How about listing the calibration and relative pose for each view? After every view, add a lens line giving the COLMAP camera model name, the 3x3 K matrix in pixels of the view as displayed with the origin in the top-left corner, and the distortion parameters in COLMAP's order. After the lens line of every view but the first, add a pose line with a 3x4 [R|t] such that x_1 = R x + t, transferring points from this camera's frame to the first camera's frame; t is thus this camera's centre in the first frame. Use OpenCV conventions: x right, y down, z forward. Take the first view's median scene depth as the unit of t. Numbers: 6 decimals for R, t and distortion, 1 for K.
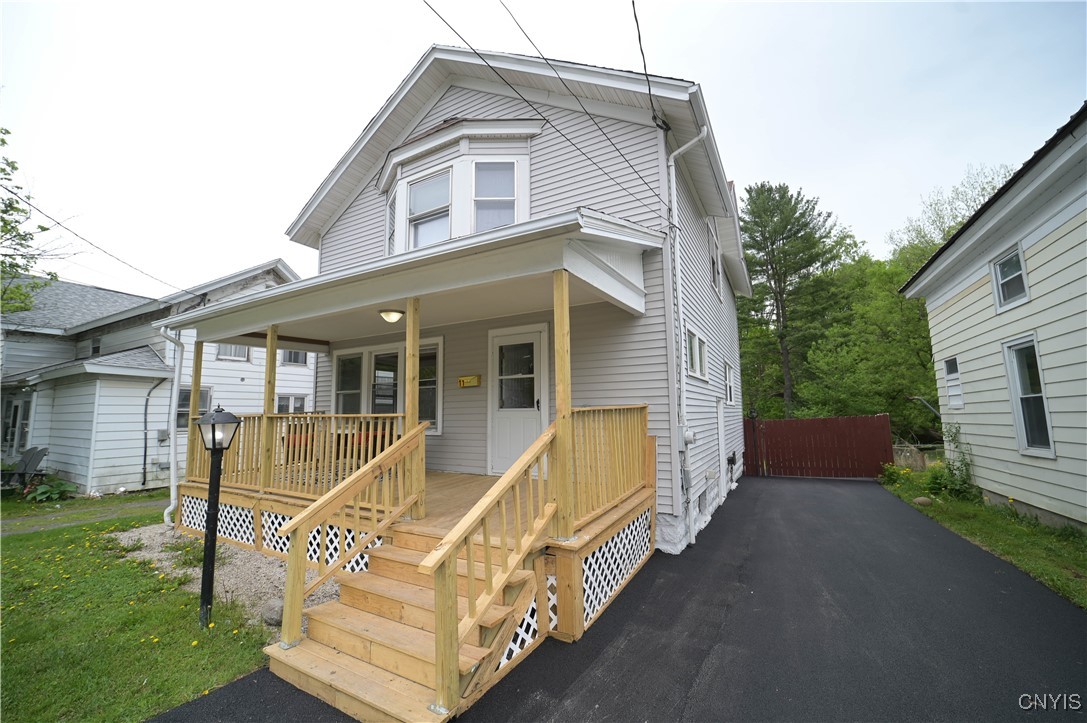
lens RADIAL K [[444.7, 0, 539.0], [0, 444.7, 374.5], [0, 0, 1]] dist [-0.039124, 0.008913]
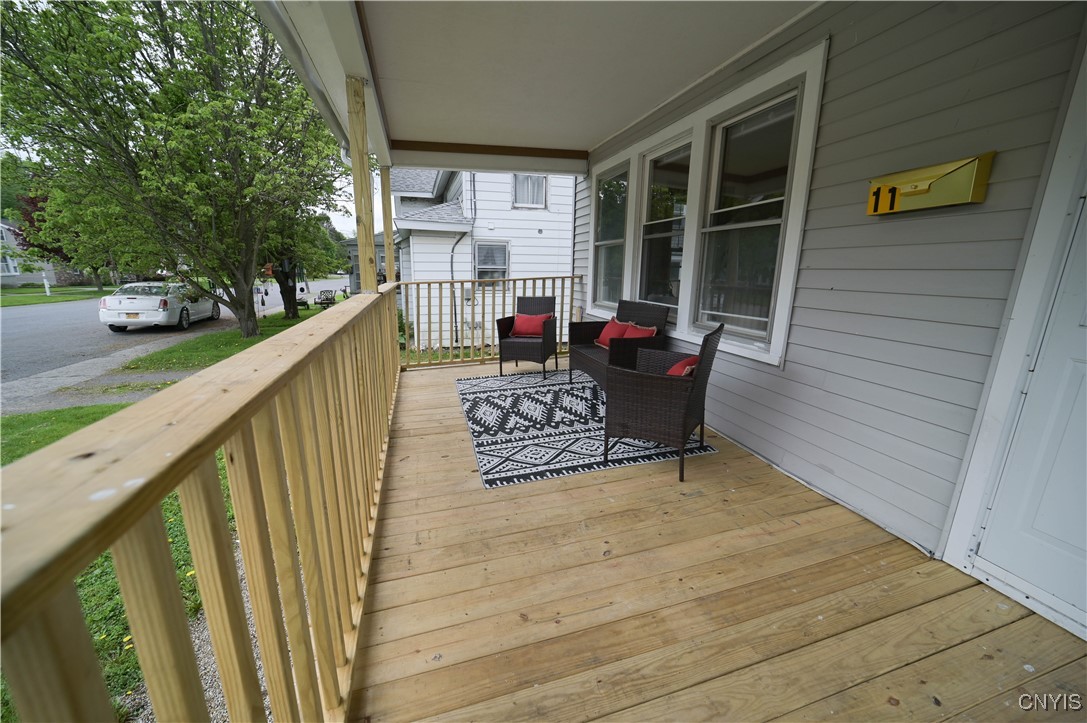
lens RADIAL K [[444.7, 0, 539.0], [0, 444.7, 374.5], [0, 0, 1]] dist [-0.039124, 0.008913]
pose [[0.739764, 0.175971, -0.649448, -0.108558], [0.038508, 0.952543, 0.301959, 0.025413], [0.671763, -0.248388, 0.697881, 0.508050]]
